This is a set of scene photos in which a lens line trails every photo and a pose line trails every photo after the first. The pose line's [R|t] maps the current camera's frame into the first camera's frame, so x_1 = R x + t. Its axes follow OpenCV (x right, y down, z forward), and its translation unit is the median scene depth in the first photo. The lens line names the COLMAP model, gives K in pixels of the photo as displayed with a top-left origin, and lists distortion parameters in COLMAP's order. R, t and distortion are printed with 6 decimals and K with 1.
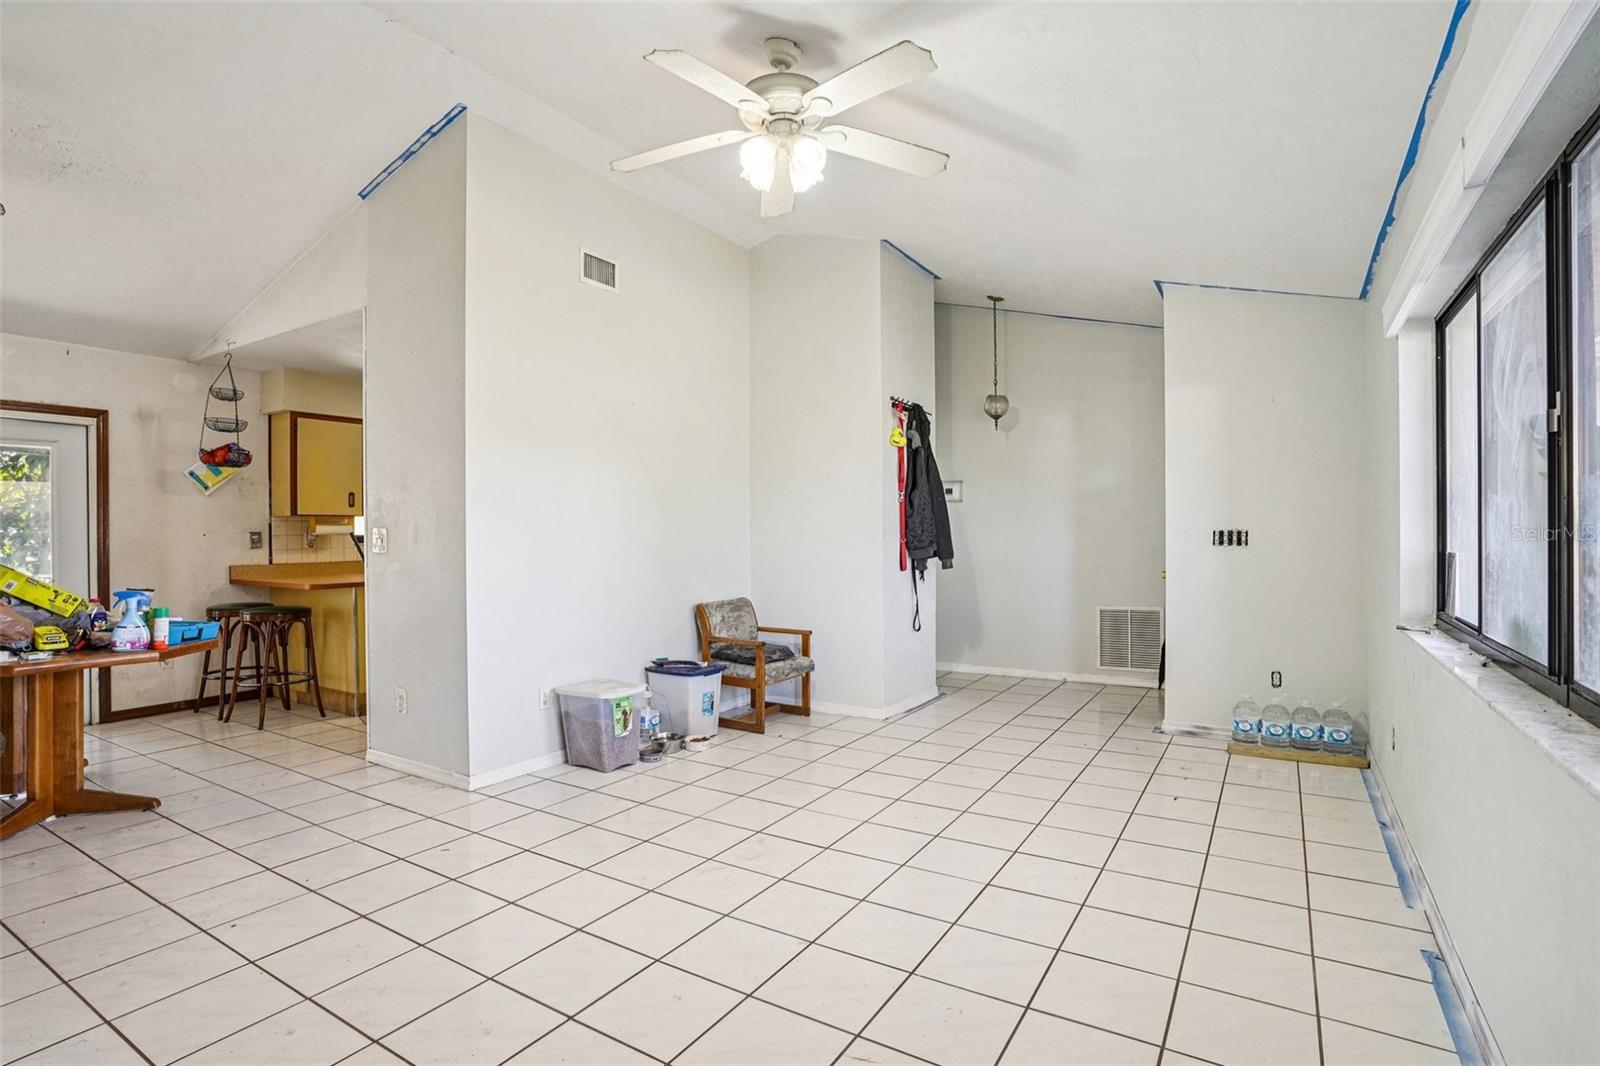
lens RADIAL K [[787.9, 0, 810.7], [0, 787.9, 533.4], [0, 0, 1]] dist [-0.059091, 0.024505]
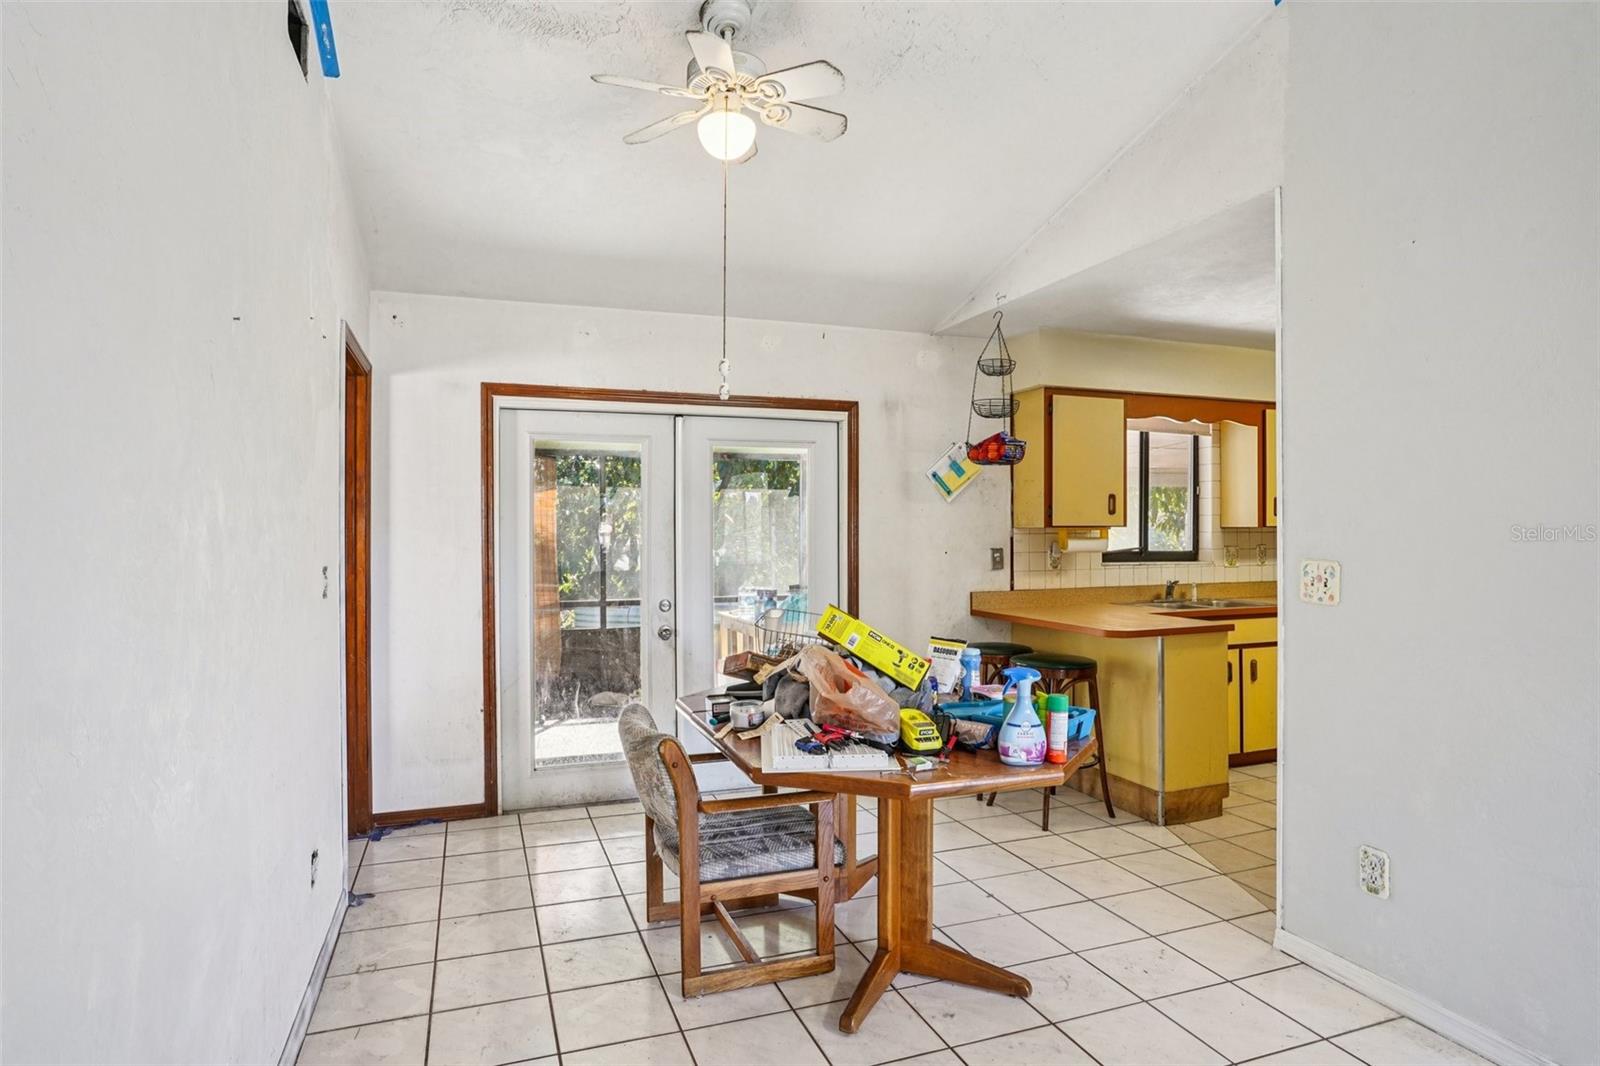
lens RADIAL K [[904.8, 0, 793.1], [0, 904.8, 533.6], [0, 0, 1]] dist [-0.039541, 0.001629]
pose [[0.783363, 0.006019, -0.621535, -0.371230], [-0.002467, 0.999975, 0.006575, -0.025352], [0.621559, -0.003617, 0.783359, 0.192364]]
